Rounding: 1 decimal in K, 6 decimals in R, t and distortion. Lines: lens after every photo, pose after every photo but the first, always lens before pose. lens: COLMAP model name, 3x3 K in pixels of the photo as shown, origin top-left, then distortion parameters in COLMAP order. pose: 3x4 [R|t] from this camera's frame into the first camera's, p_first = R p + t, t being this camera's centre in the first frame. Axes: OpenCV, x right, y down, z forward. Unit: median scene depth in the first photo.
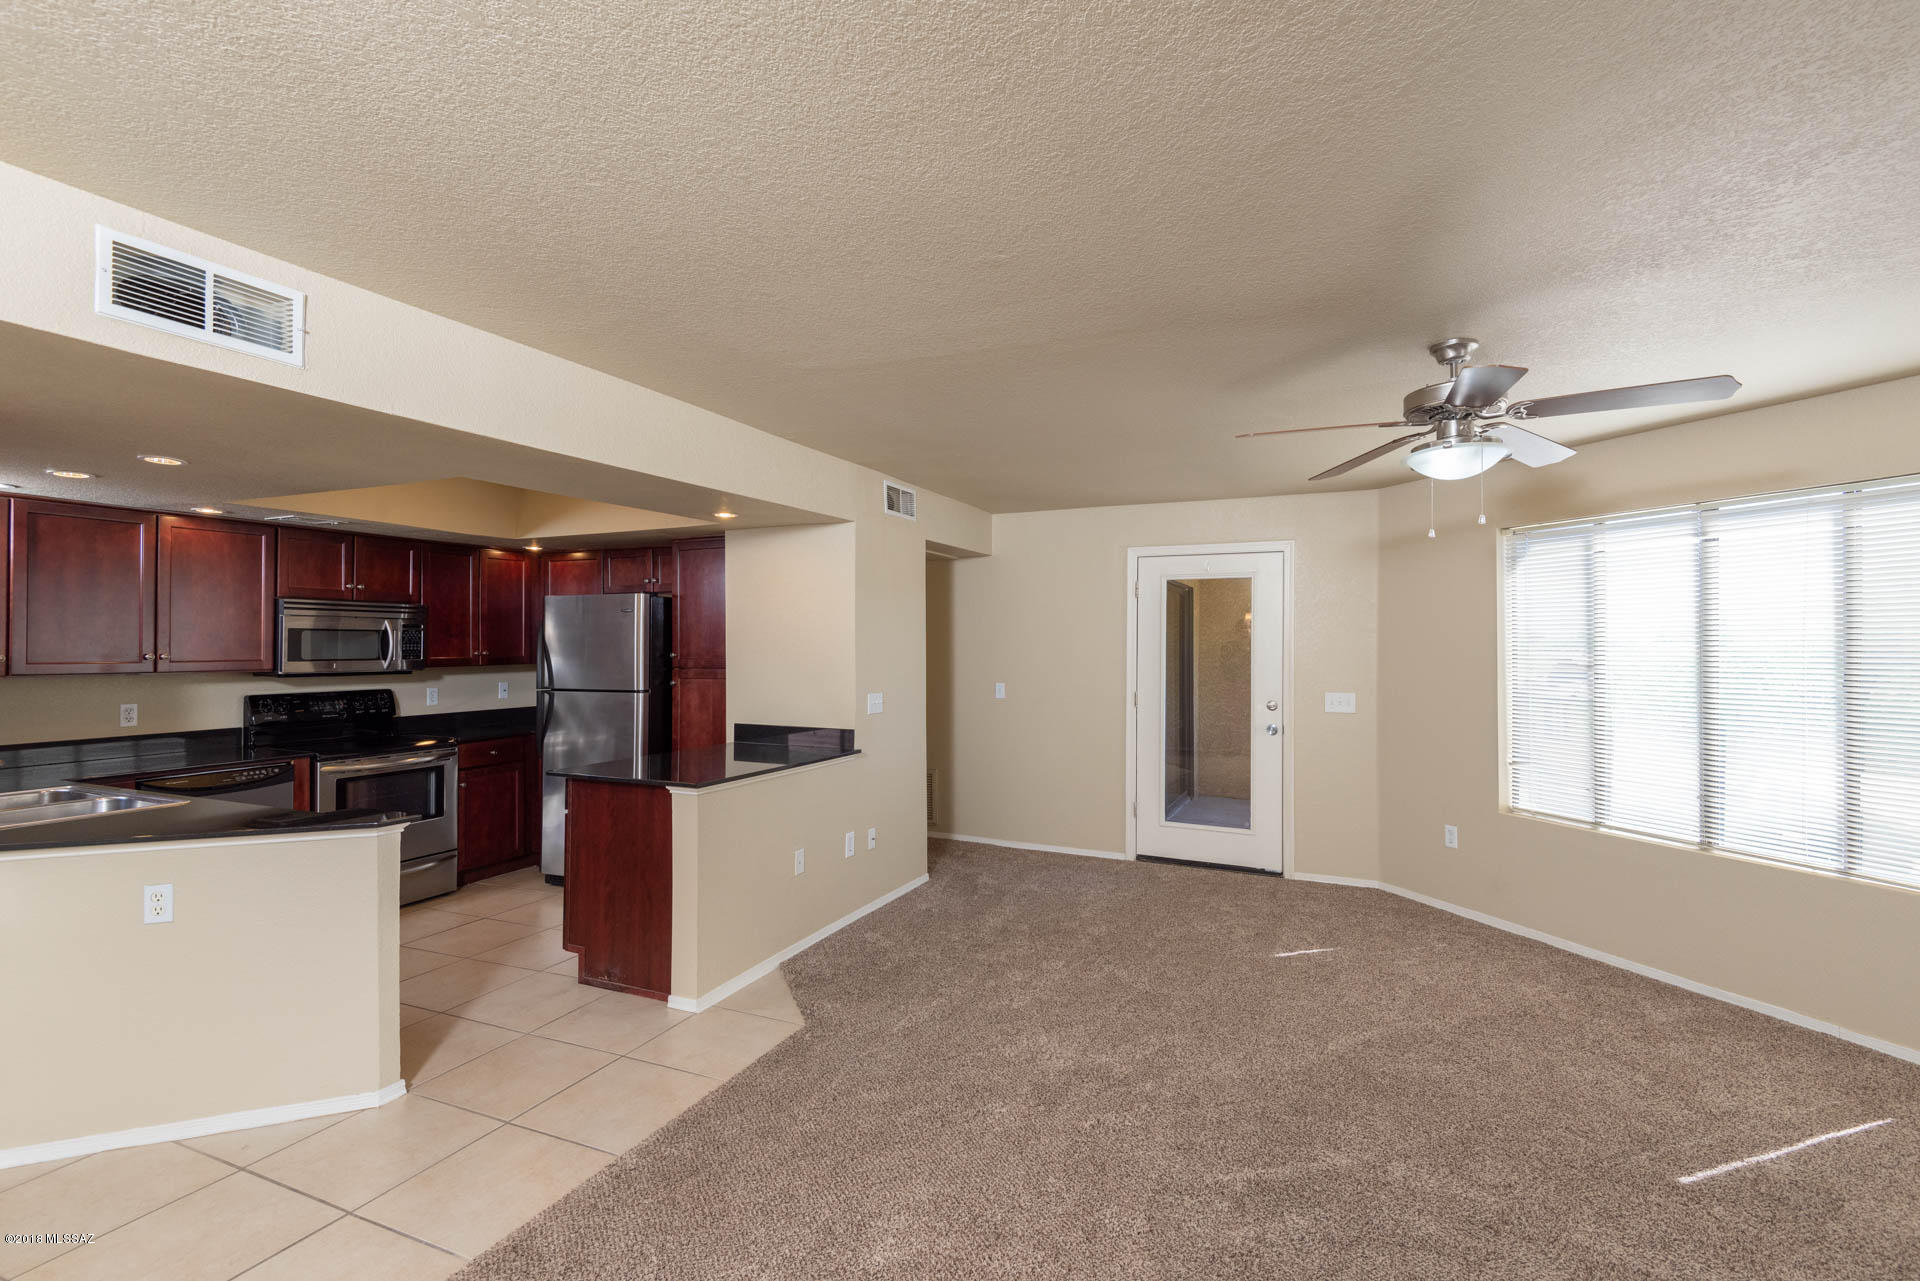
lens RADIAL K [[865.6, 0, 962.8], [0, 865.6, 633.9], [0, 0, 1]] dist [0.005894, -0.000280]
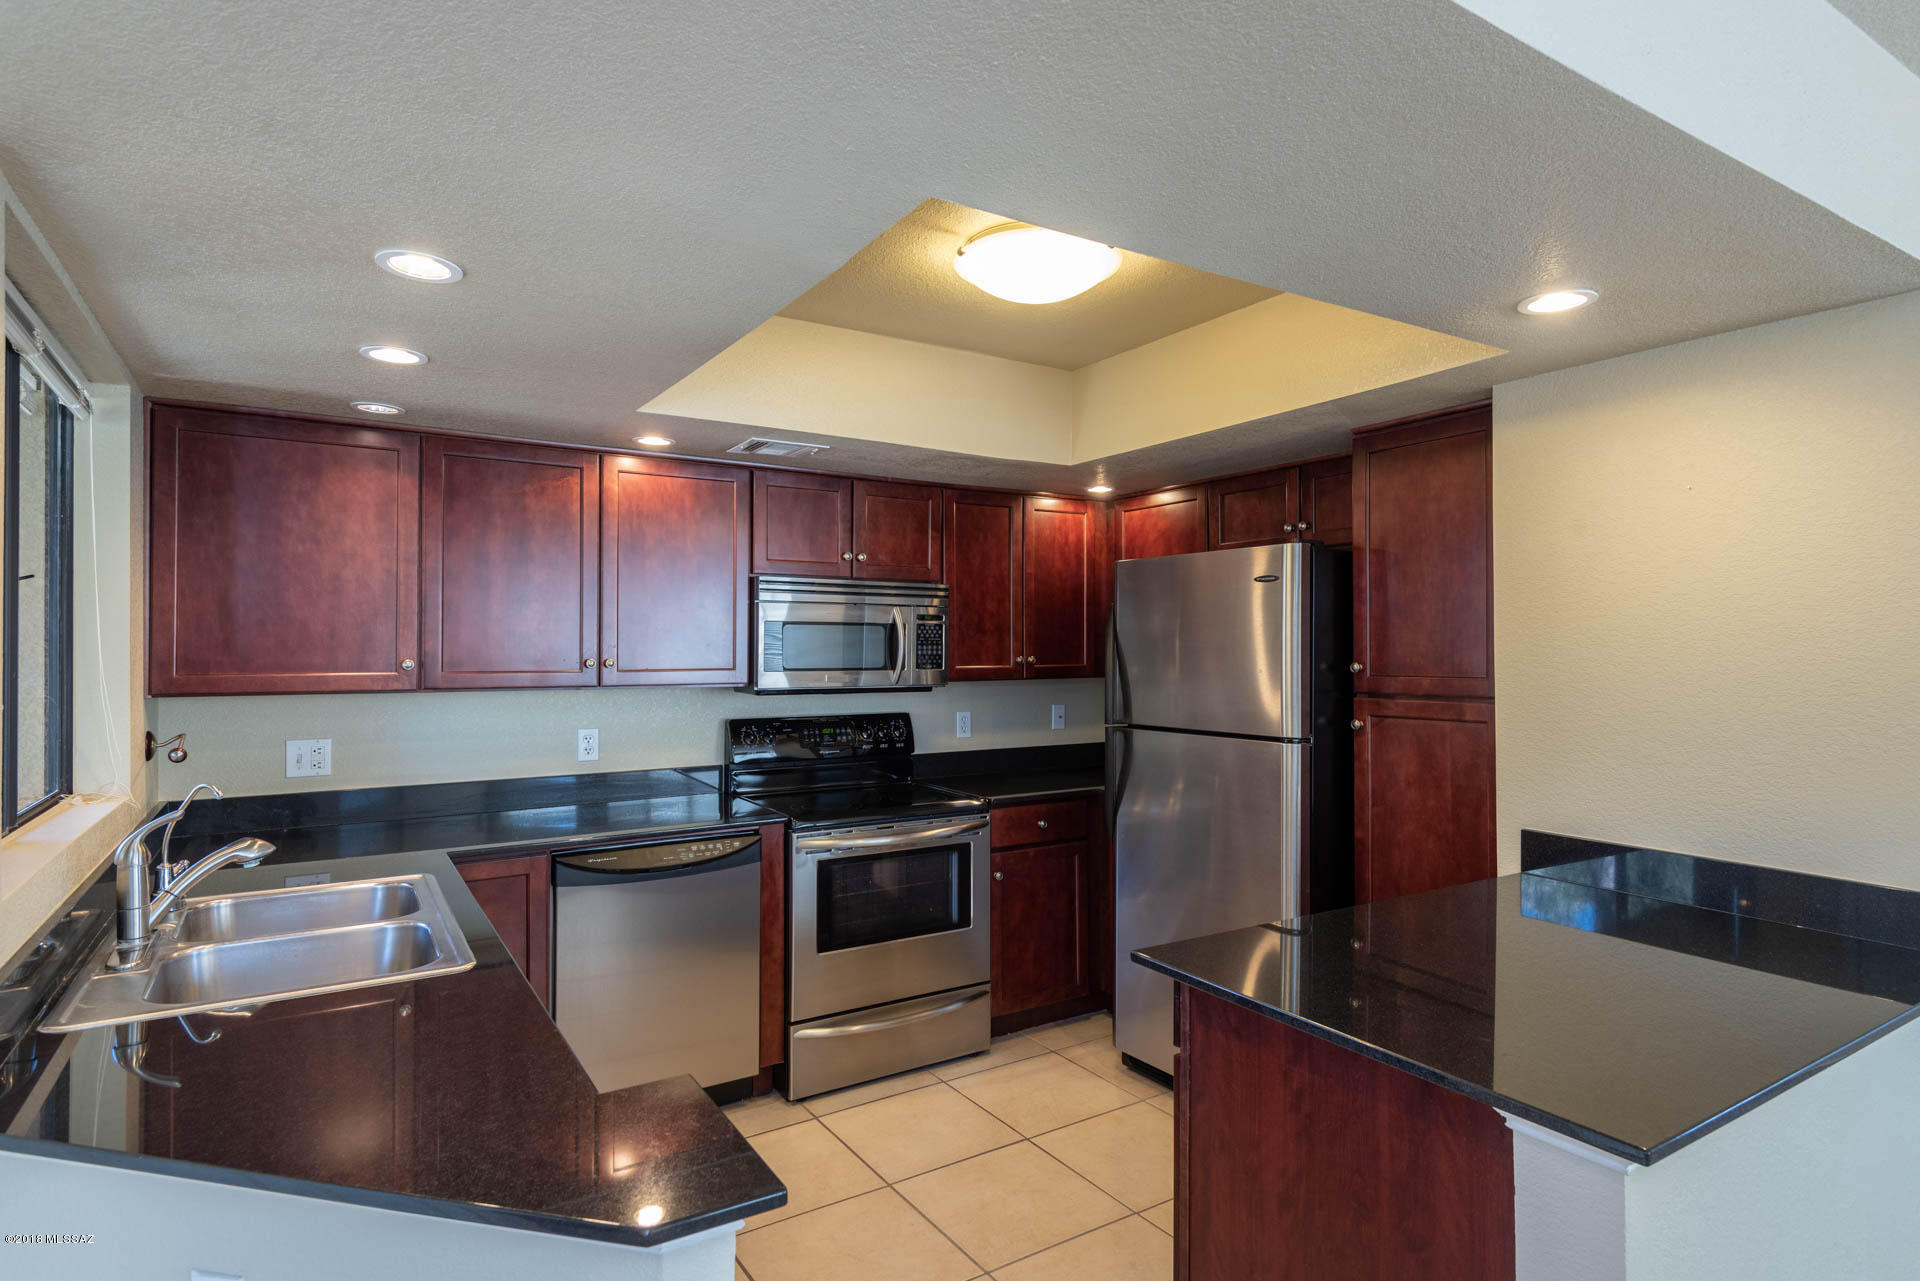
lens RADIAL K [[1036.7, 0, 960.9], [0, 1036.7, 634.4], [0, 0, 1]] dist [0.005990, 0.000462]
pose [[0.829301, -0.004219, -0.558786, -0.203292], [0.004590, 0.999989, -0.000738, 0.004888], [0.558783, -0.001953, 0.829312, 0.408797]]
